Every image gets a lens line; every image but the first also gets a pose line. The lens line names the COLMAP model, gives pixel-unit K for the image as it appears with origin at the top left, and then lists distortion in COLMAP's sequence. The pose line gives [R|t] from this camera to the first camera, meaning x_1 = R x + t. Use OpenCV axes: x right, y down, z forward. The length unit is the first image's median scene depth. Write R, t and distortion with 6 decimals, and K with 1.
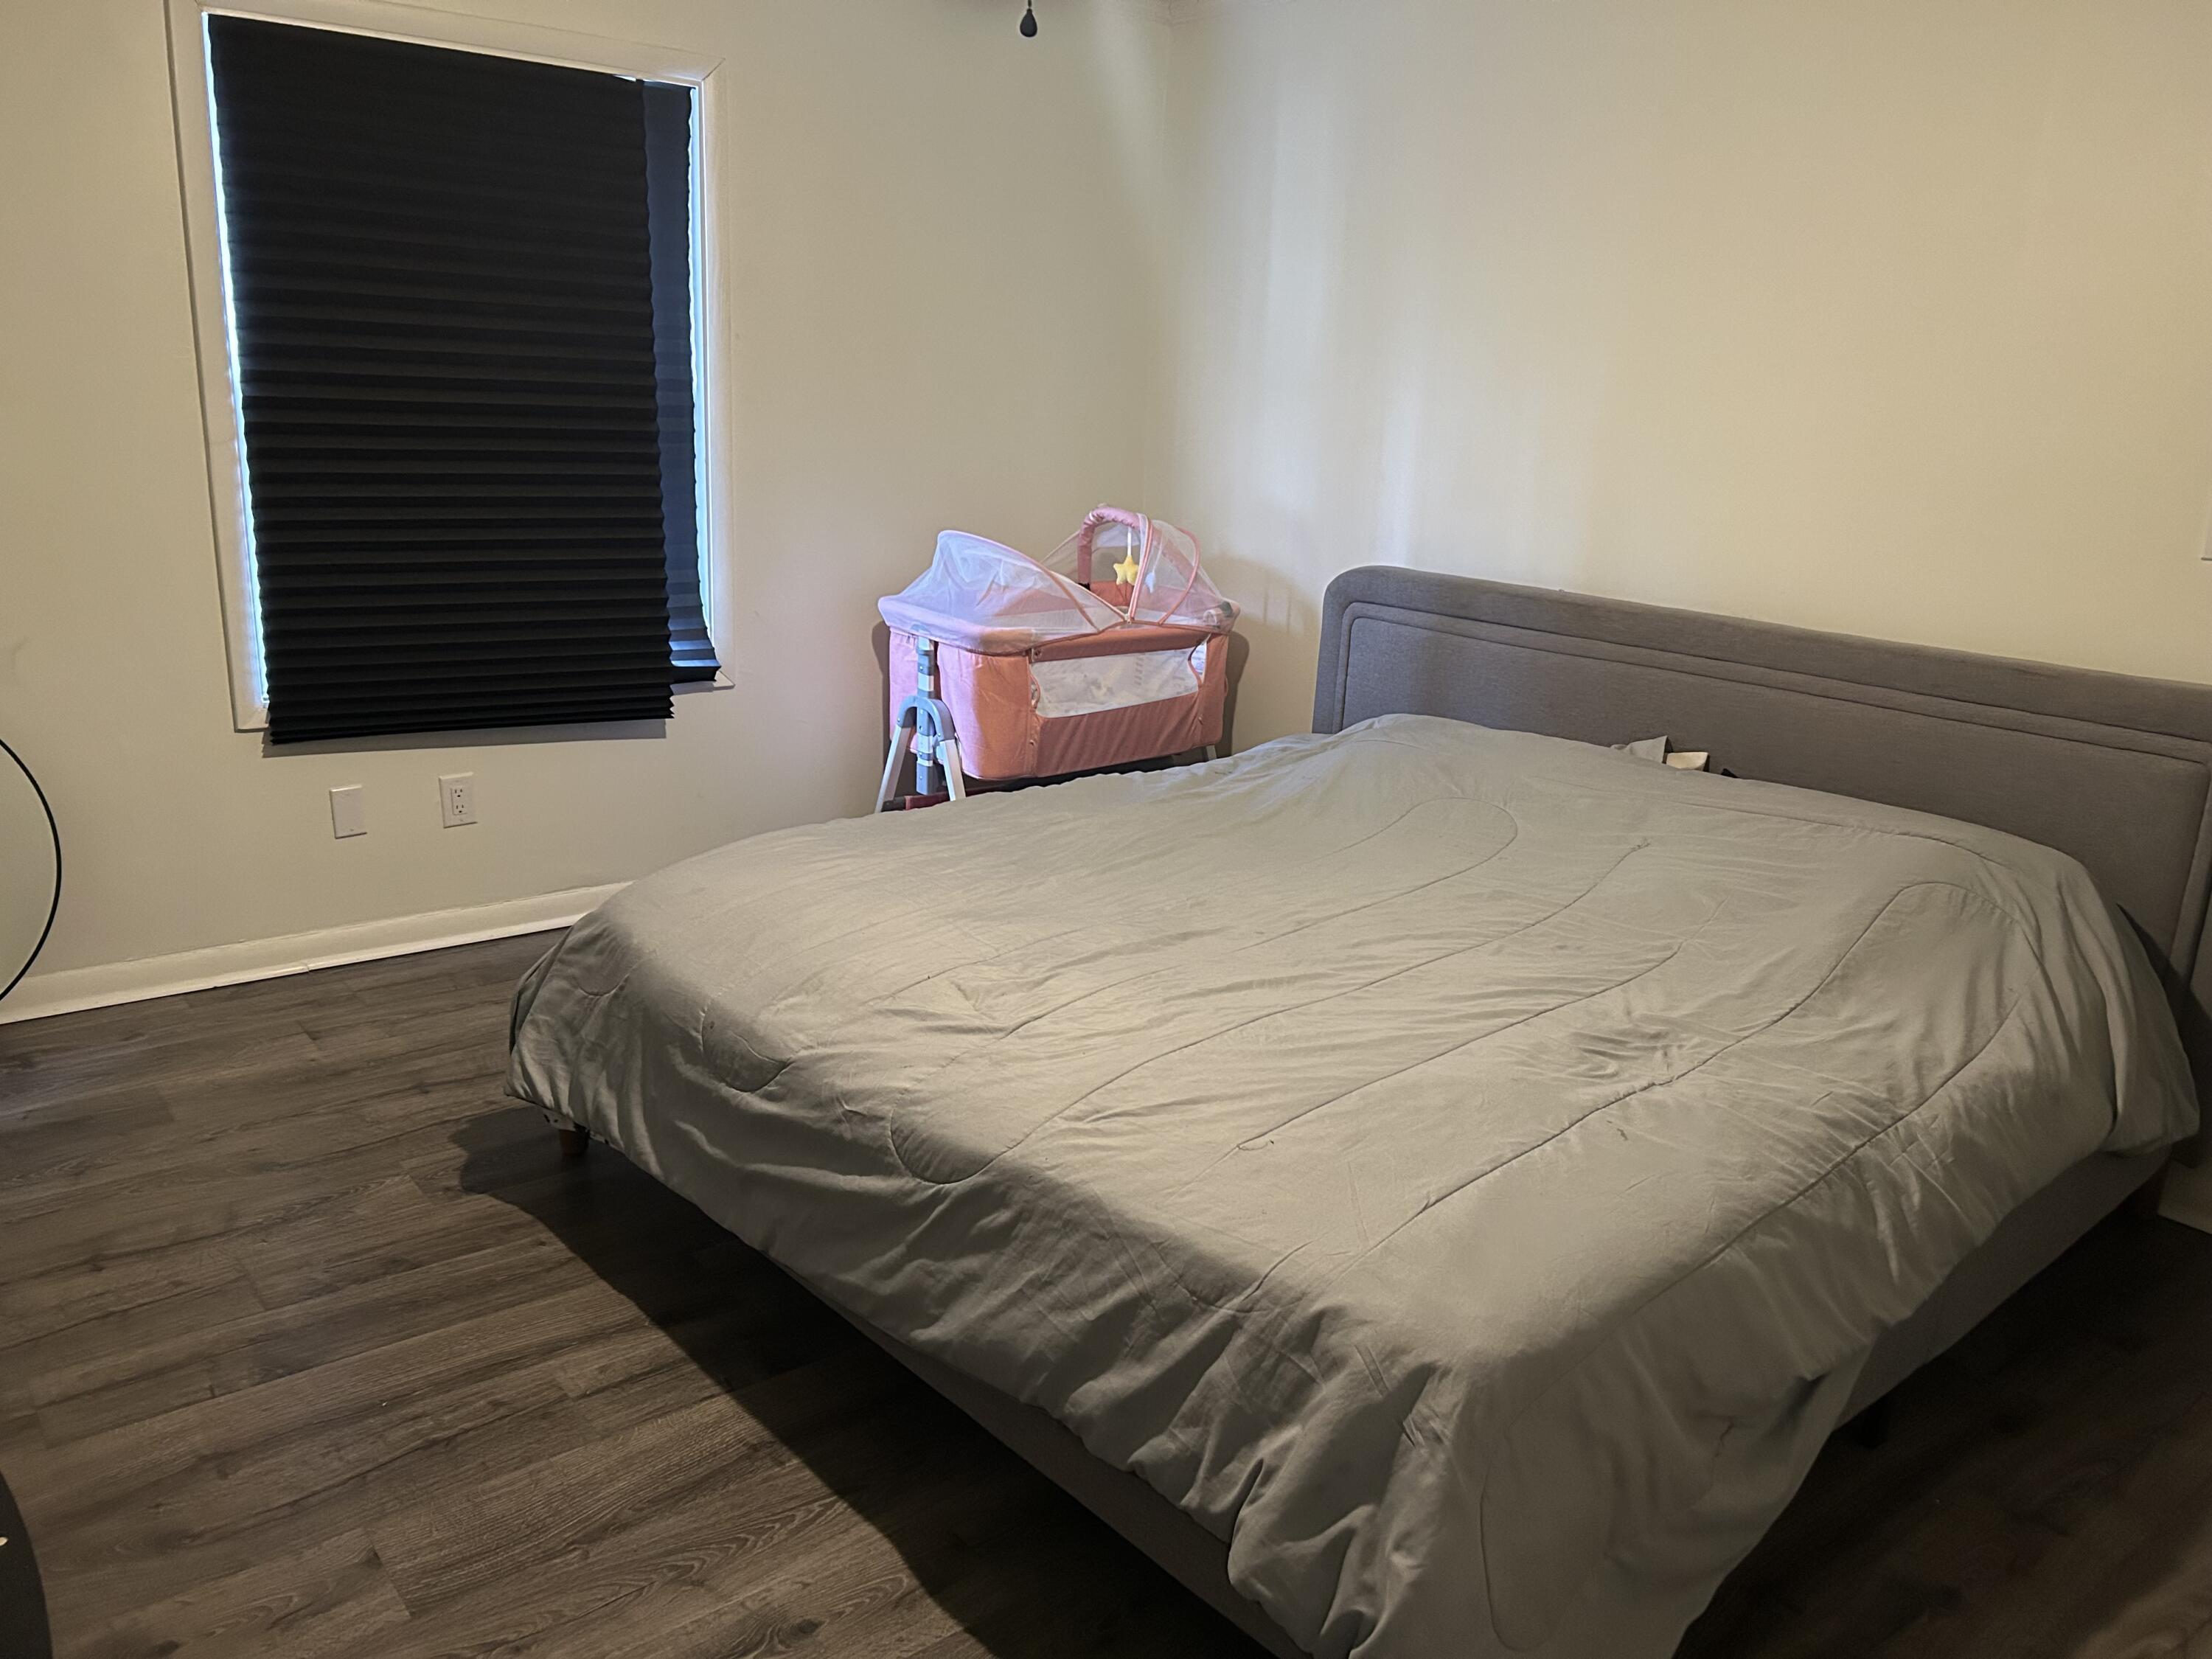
lens RADIAL K [[1638.7, 0, 1103.9], [0, 1638.7, 859.1], [0, 0, 1]] dist [0.003248, 0.006508]
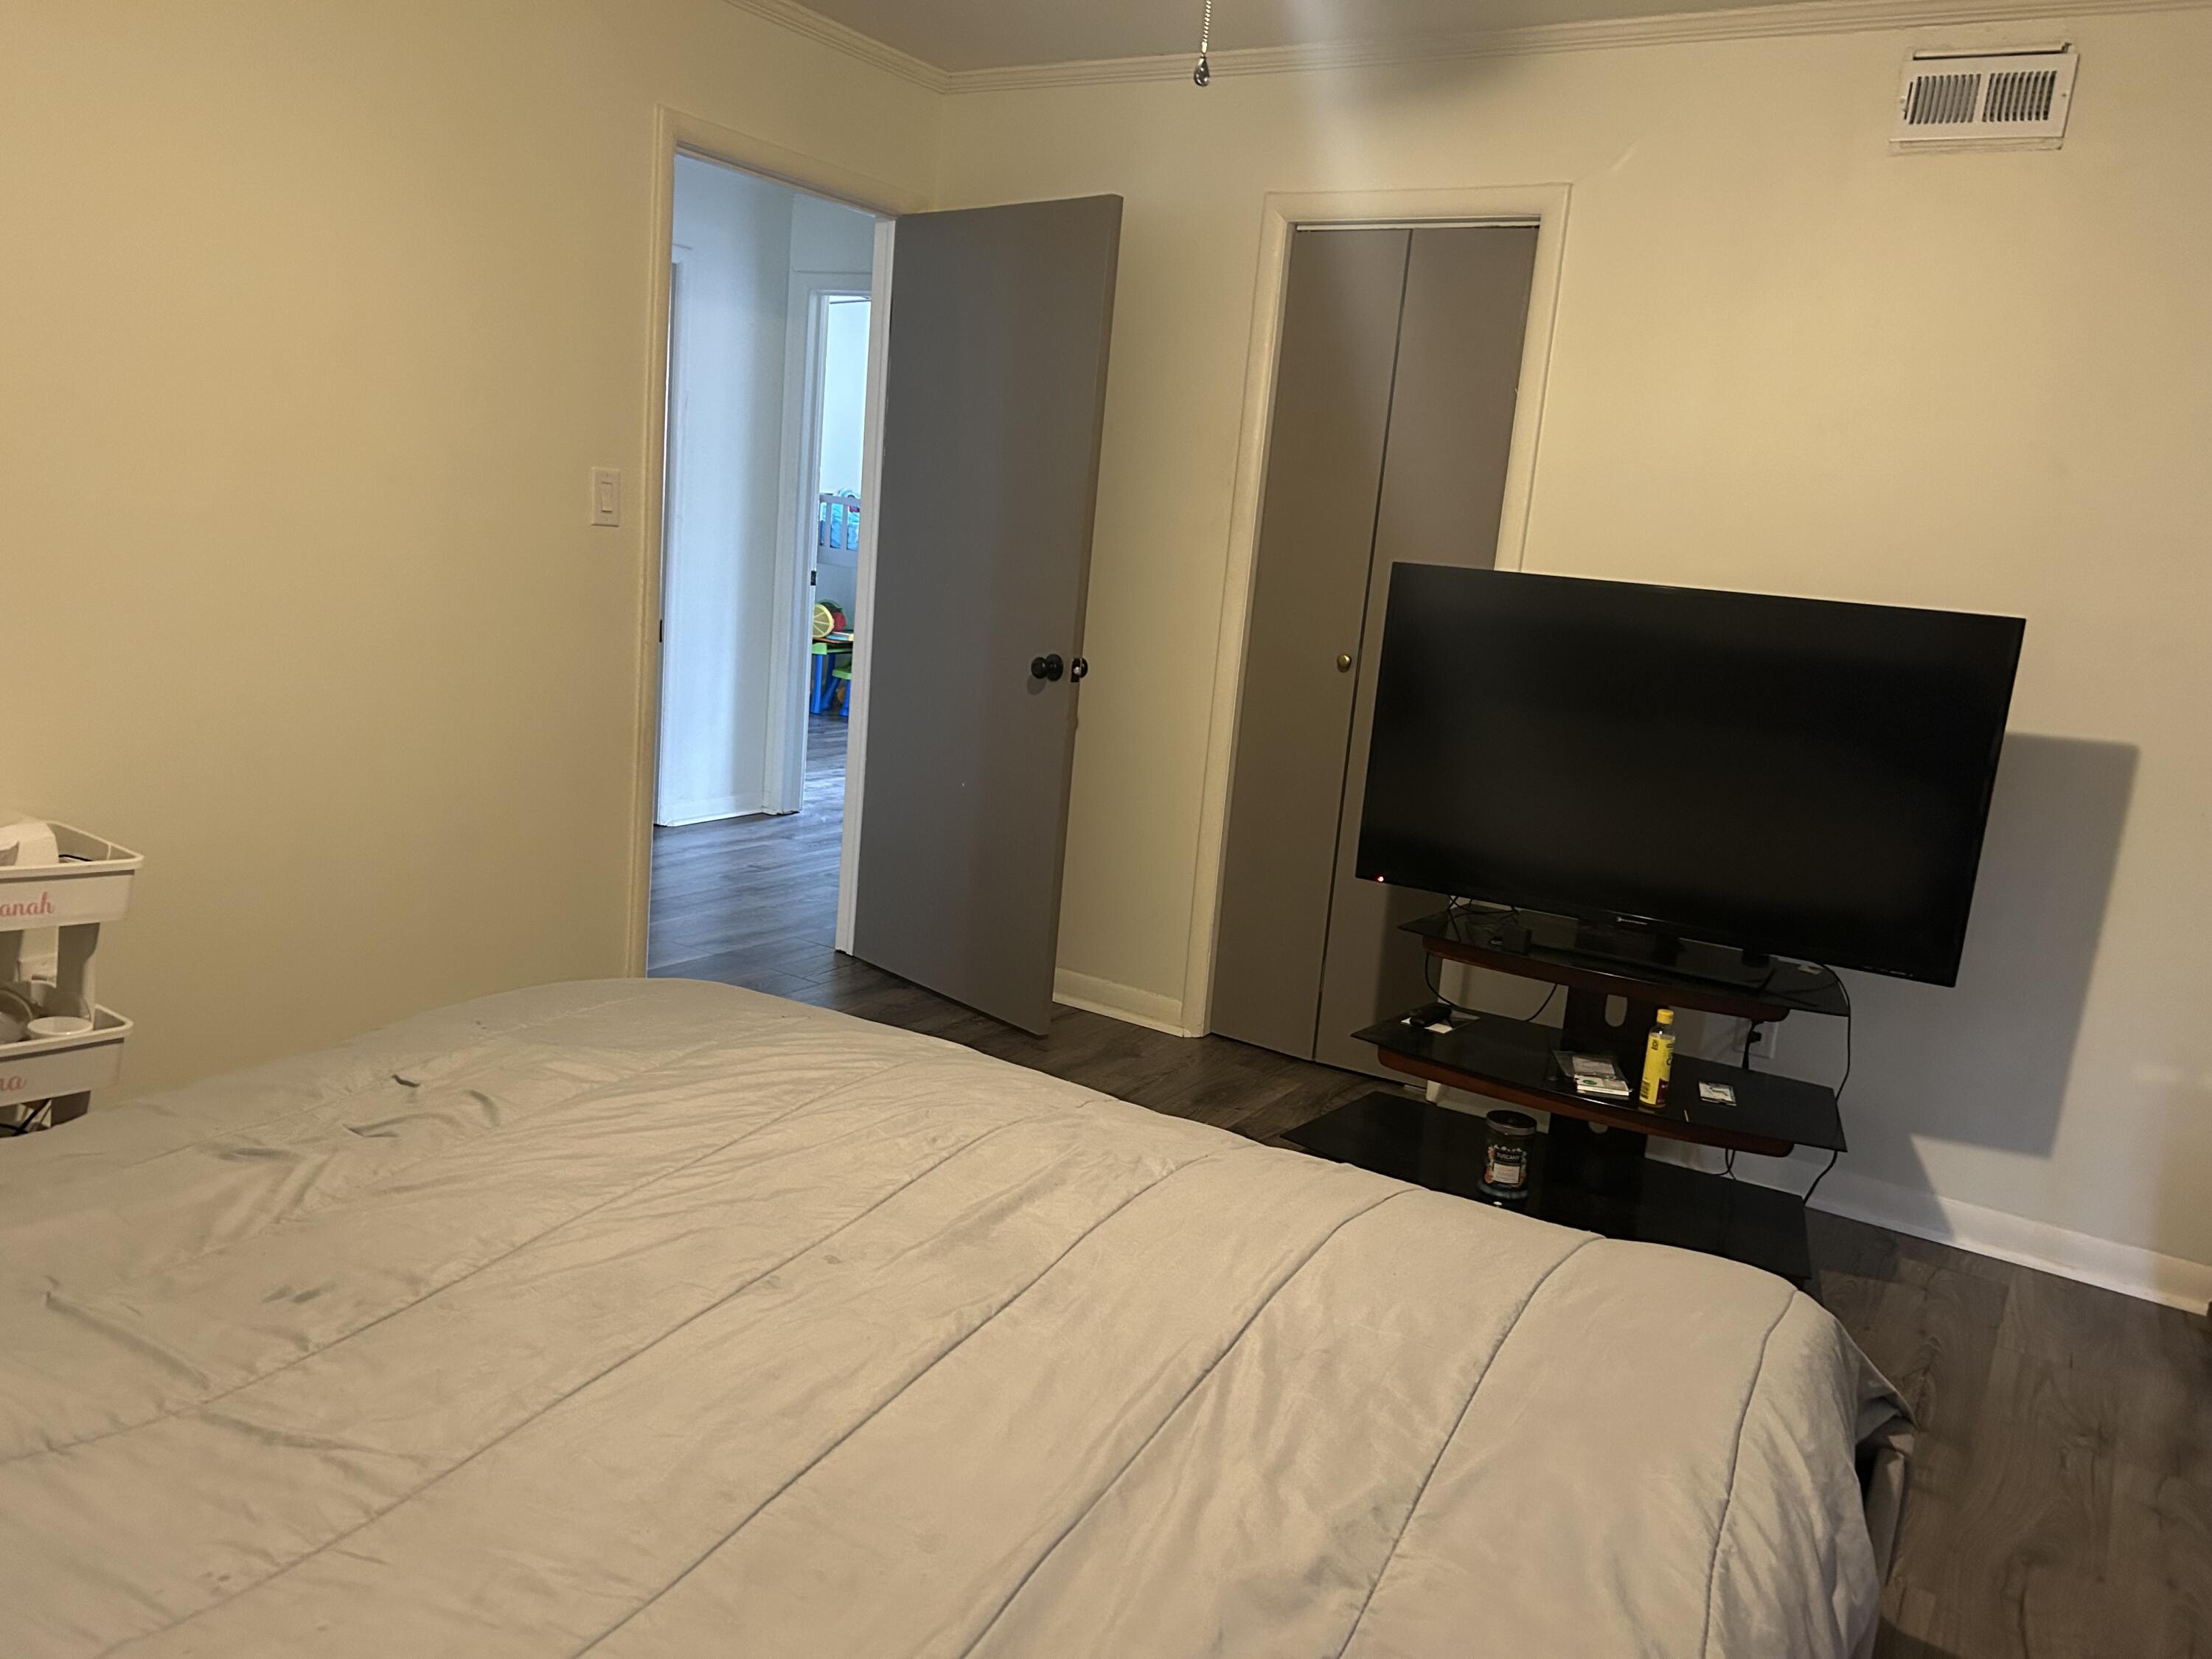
lens RADIAL K [[1683.4, 0, 1096.0], [0, 1683.4, 830.4], [0, 0, 1]] dist [0.054974, -0.050561]
pose [[-0.942480, -0.063416, -0.328191, 0.224823], [-0.206760, 0.882072, 0.423320, -0.406232], [0.262643, 0.466827, -0.844447, 1.509532]]
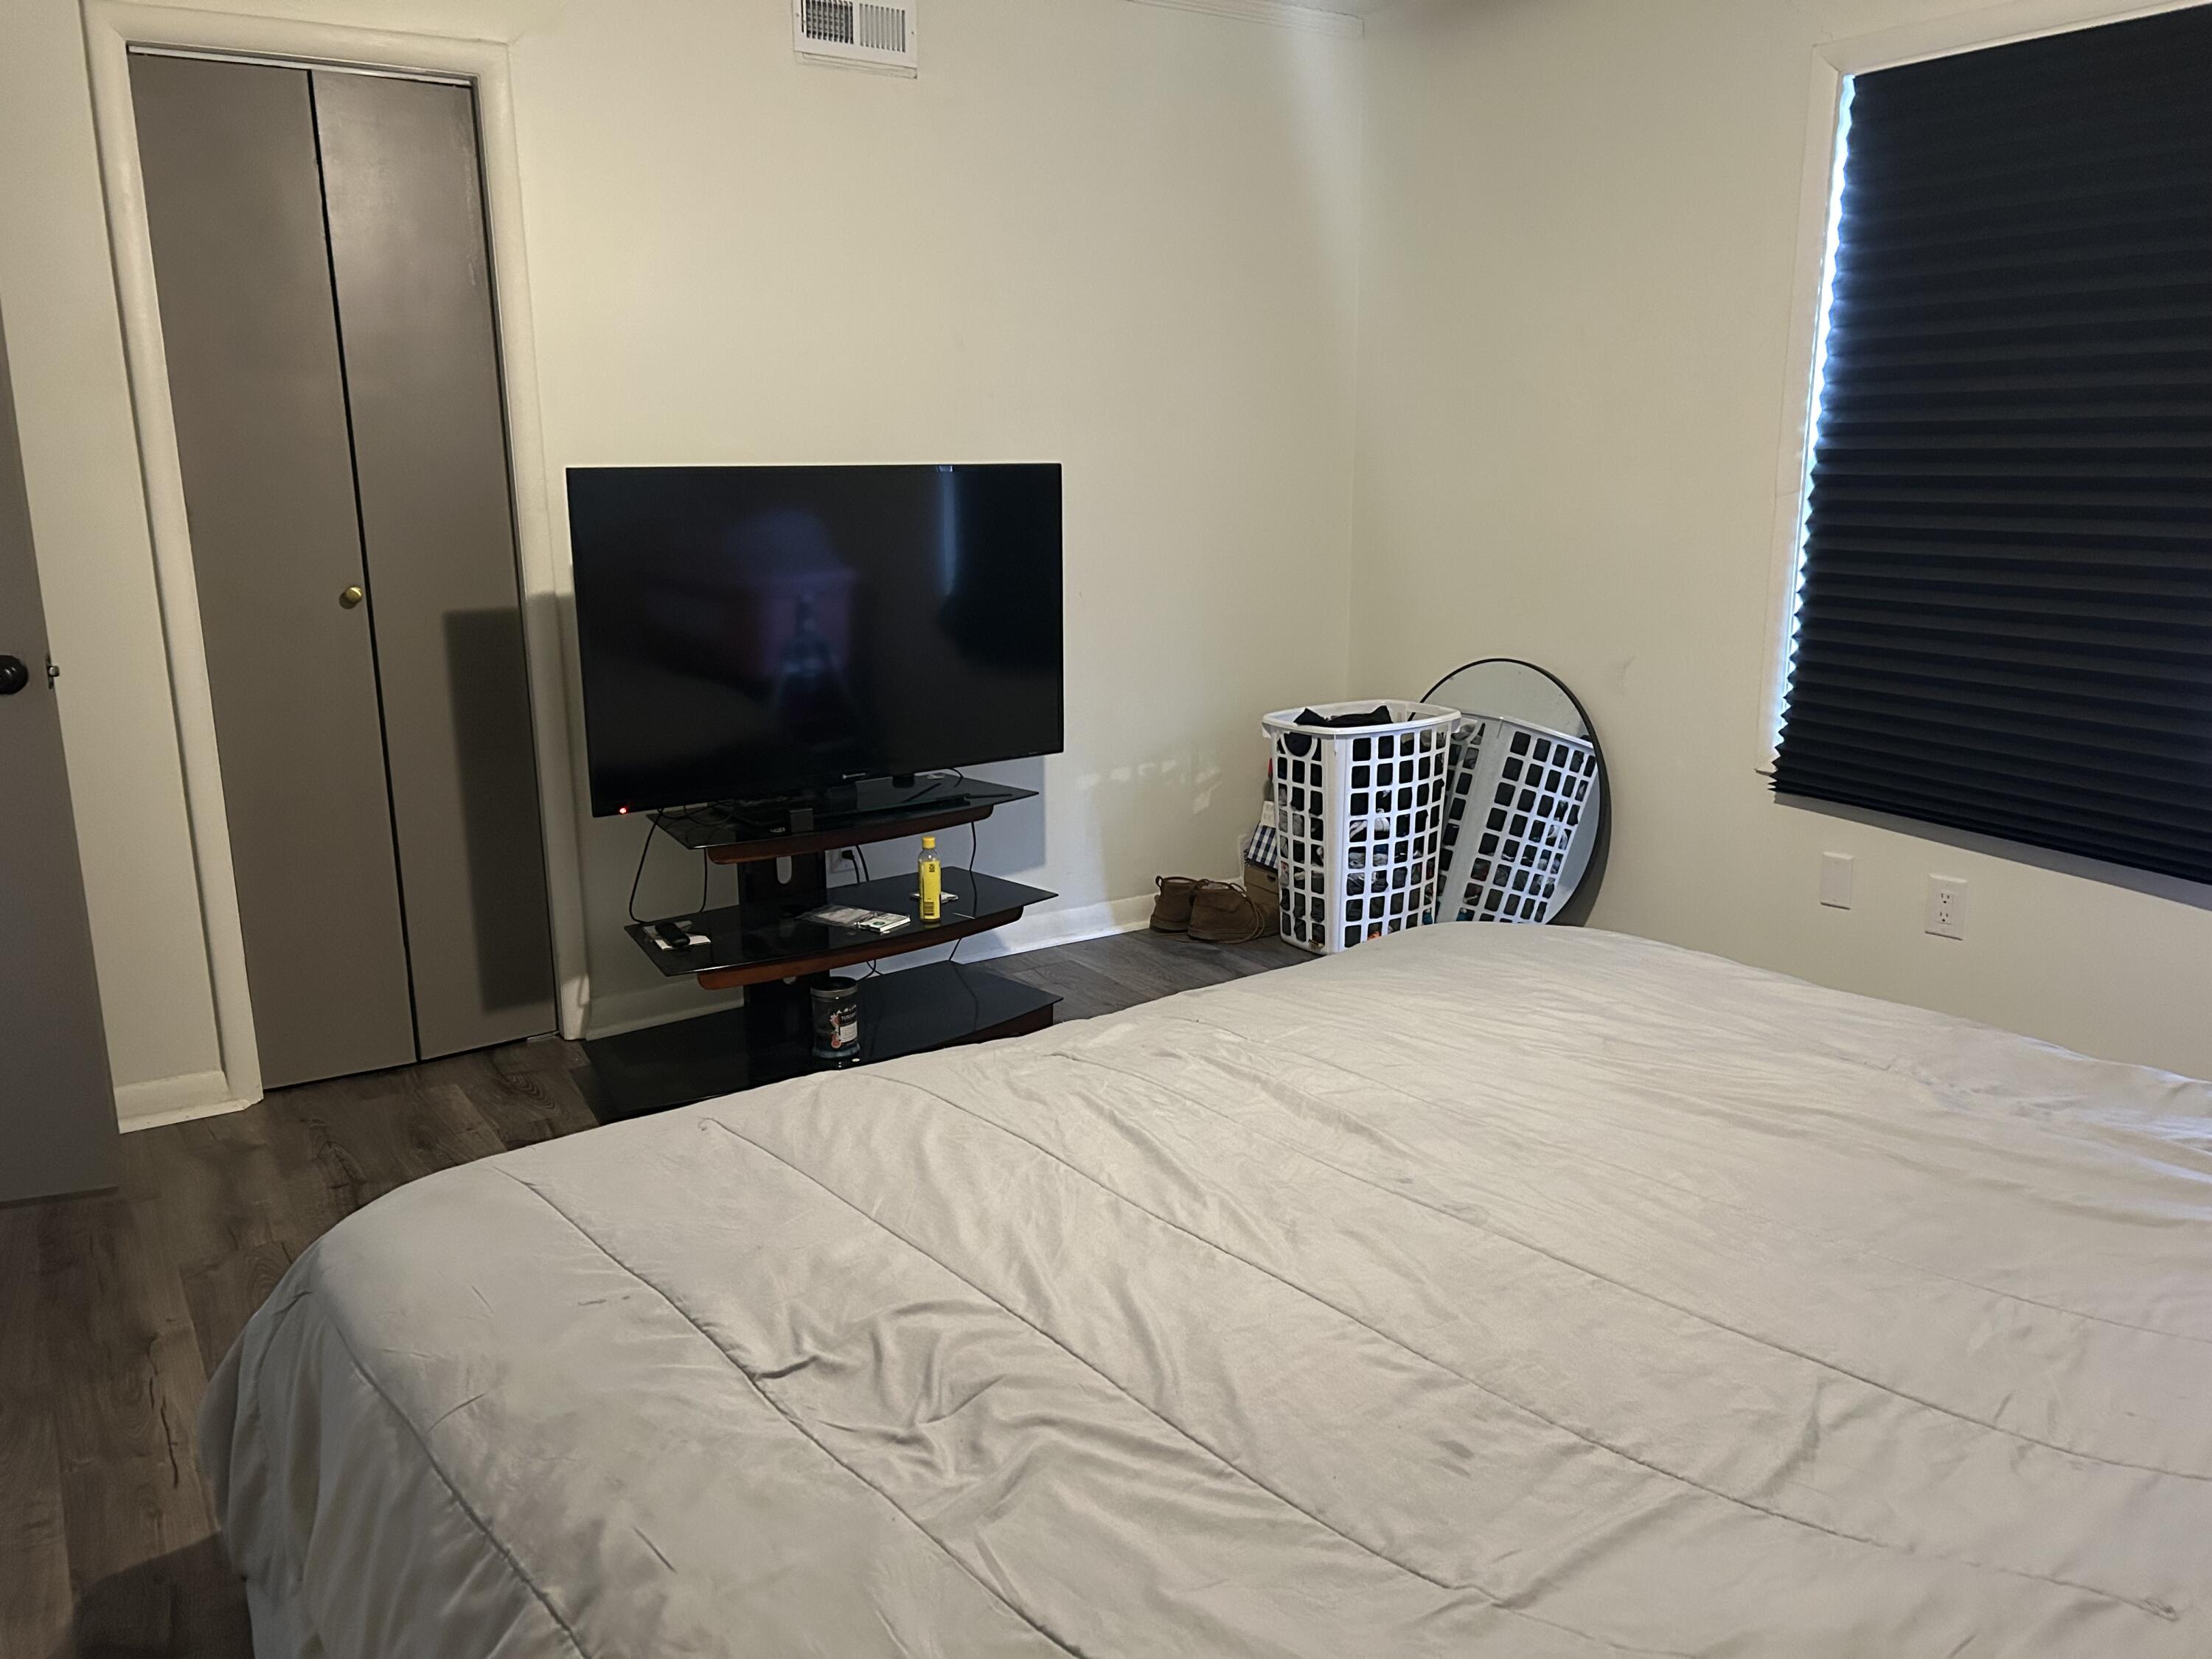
lens RADIAL K [[1683.4, 0, 1096.0], [0, 1683.4, 830.4], [0, 0, 1]] dist [0.054974, -0.050561]
pose [[-0.095402, 0.177588, -0.979470, 0.747139], [-0.270597, 0.942279, 0.197201, -0.187029], [0.957954, 0.283855, -0.041841, 0.869463]]
